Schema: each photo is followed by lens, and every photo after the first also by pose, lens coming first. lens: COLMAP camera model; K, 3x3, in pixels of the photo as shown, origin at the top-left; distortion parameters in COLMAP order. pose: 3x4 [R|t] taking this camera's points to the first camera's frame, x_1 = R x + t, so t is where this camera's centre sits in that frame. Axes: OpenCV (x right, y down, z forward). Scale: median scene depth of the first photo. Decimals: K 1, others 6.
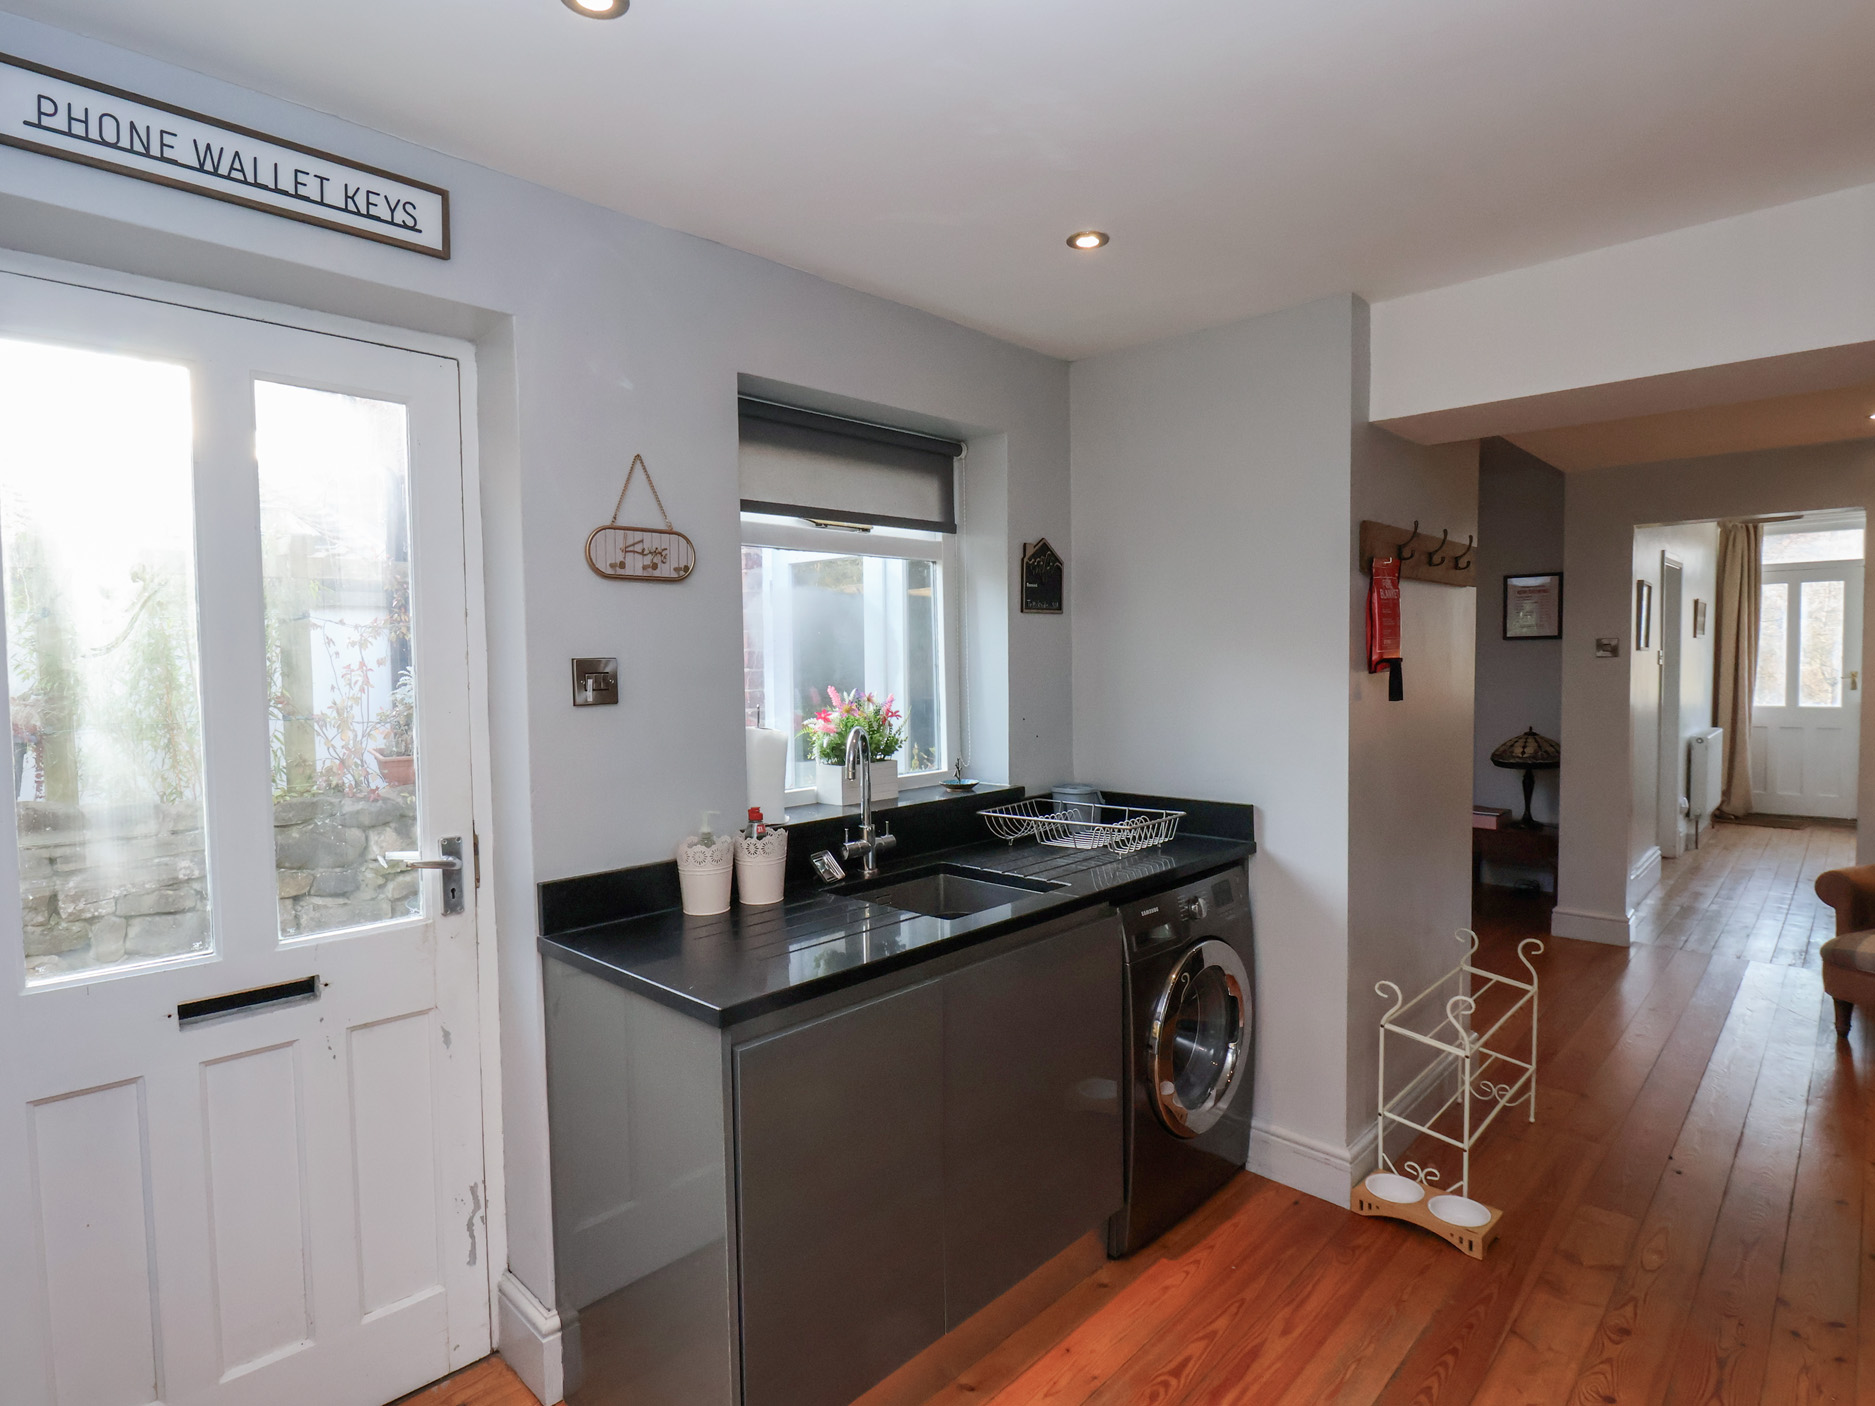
lens RADIAL K [[1008.8, 0, 931.8], [0, 1008.8, 700.9], [0, 0, 1]] dist [-0.017385, -0.004278]
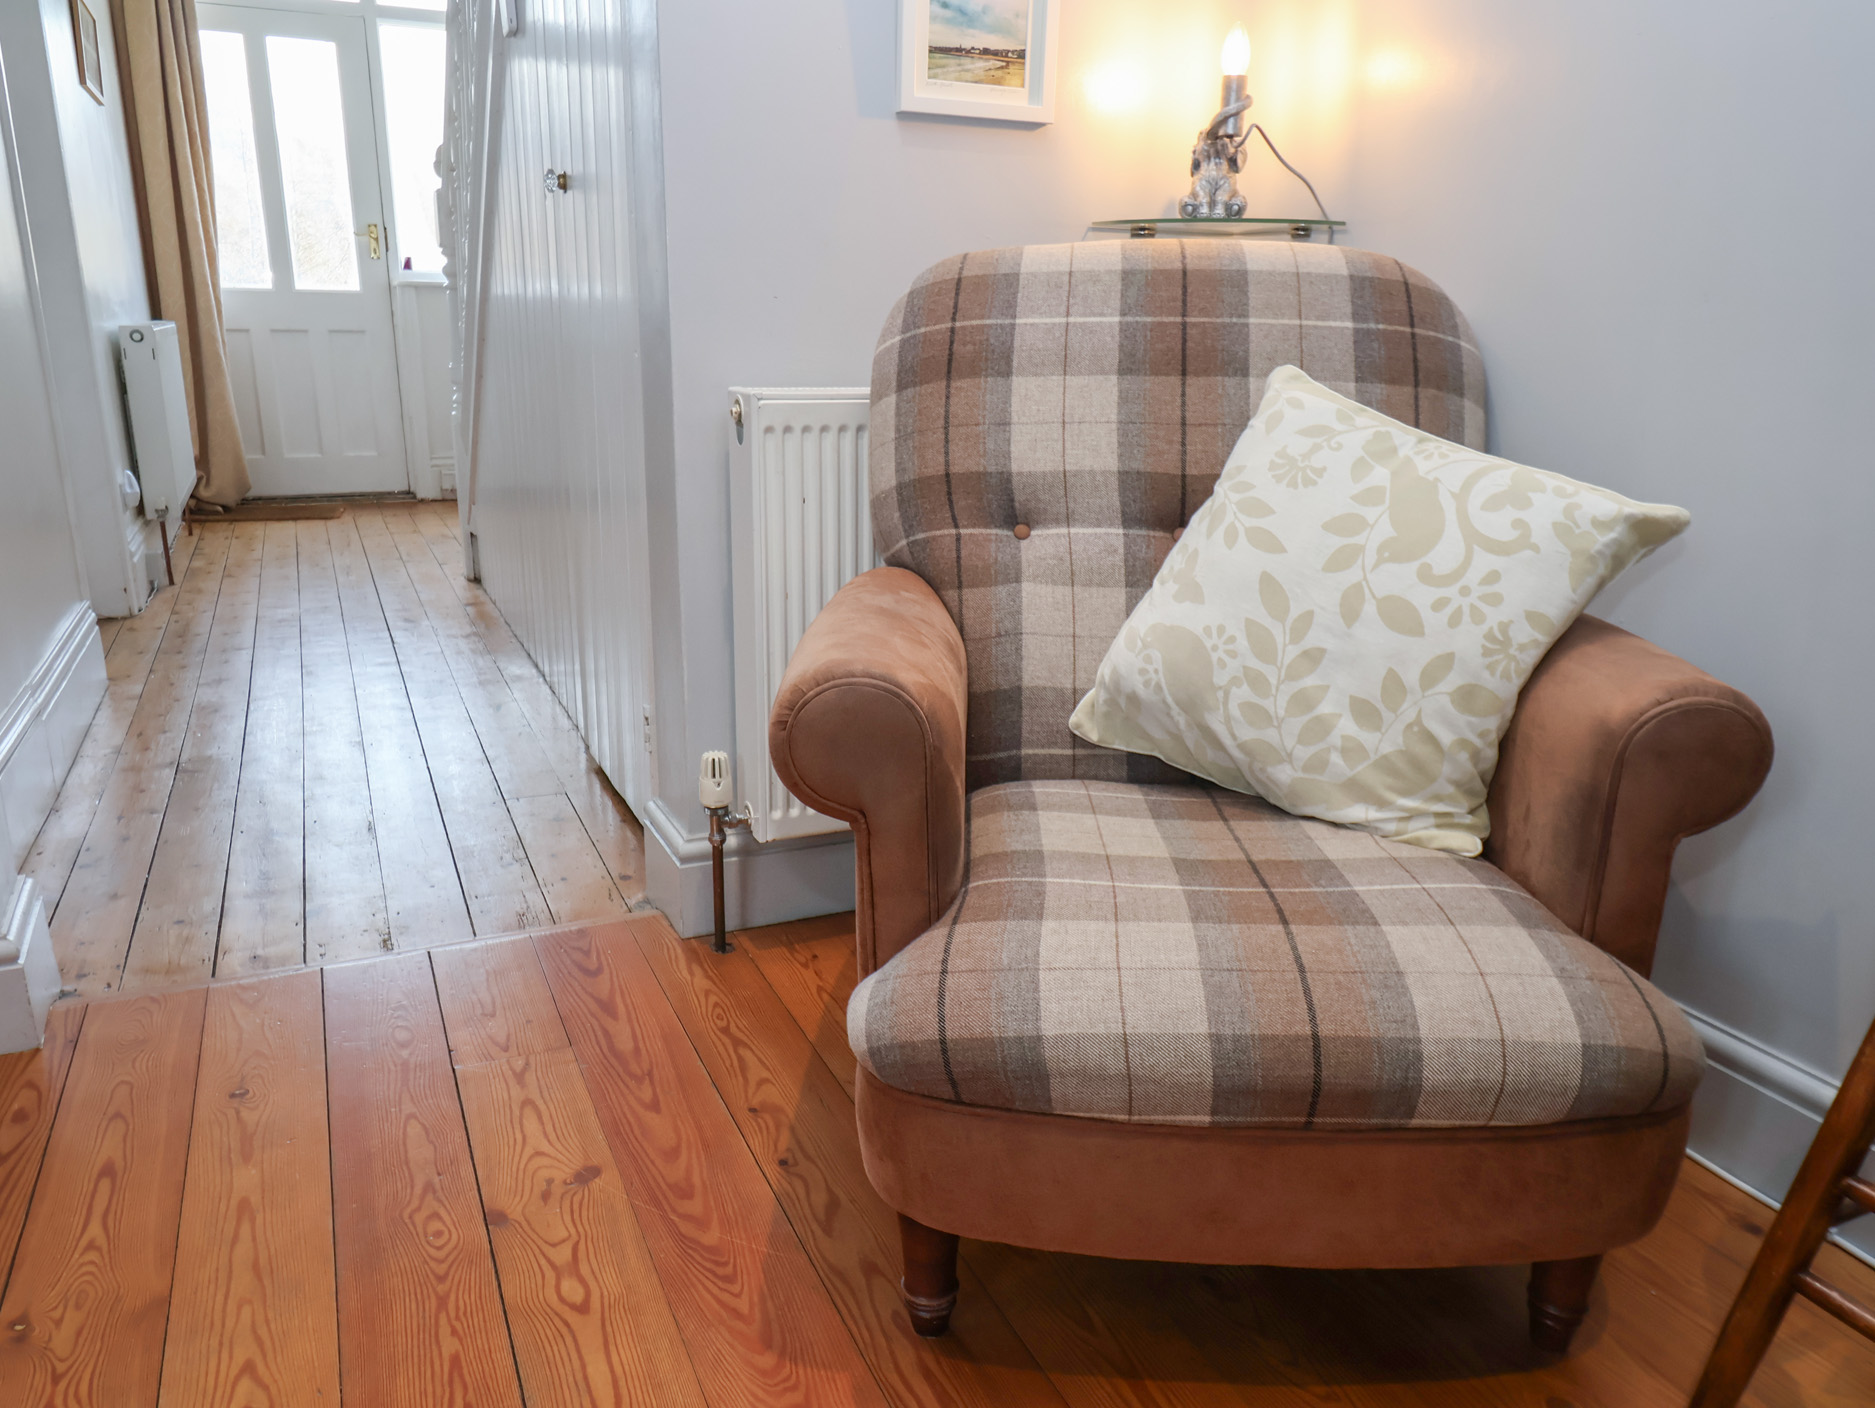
lens RADIAL K [[1376.8, 0, 937.9], [0, 1376.8, 704.0], [0, 0, 1]] dist [0.008710, -0.001576]
pose [[0.382236, -0.239769, 0.892416, 0.294748], [0.026542, 0.968201, 0.248762, 0.048204], [-0.923683, -0.071399, 0.376446, 0.393512]]
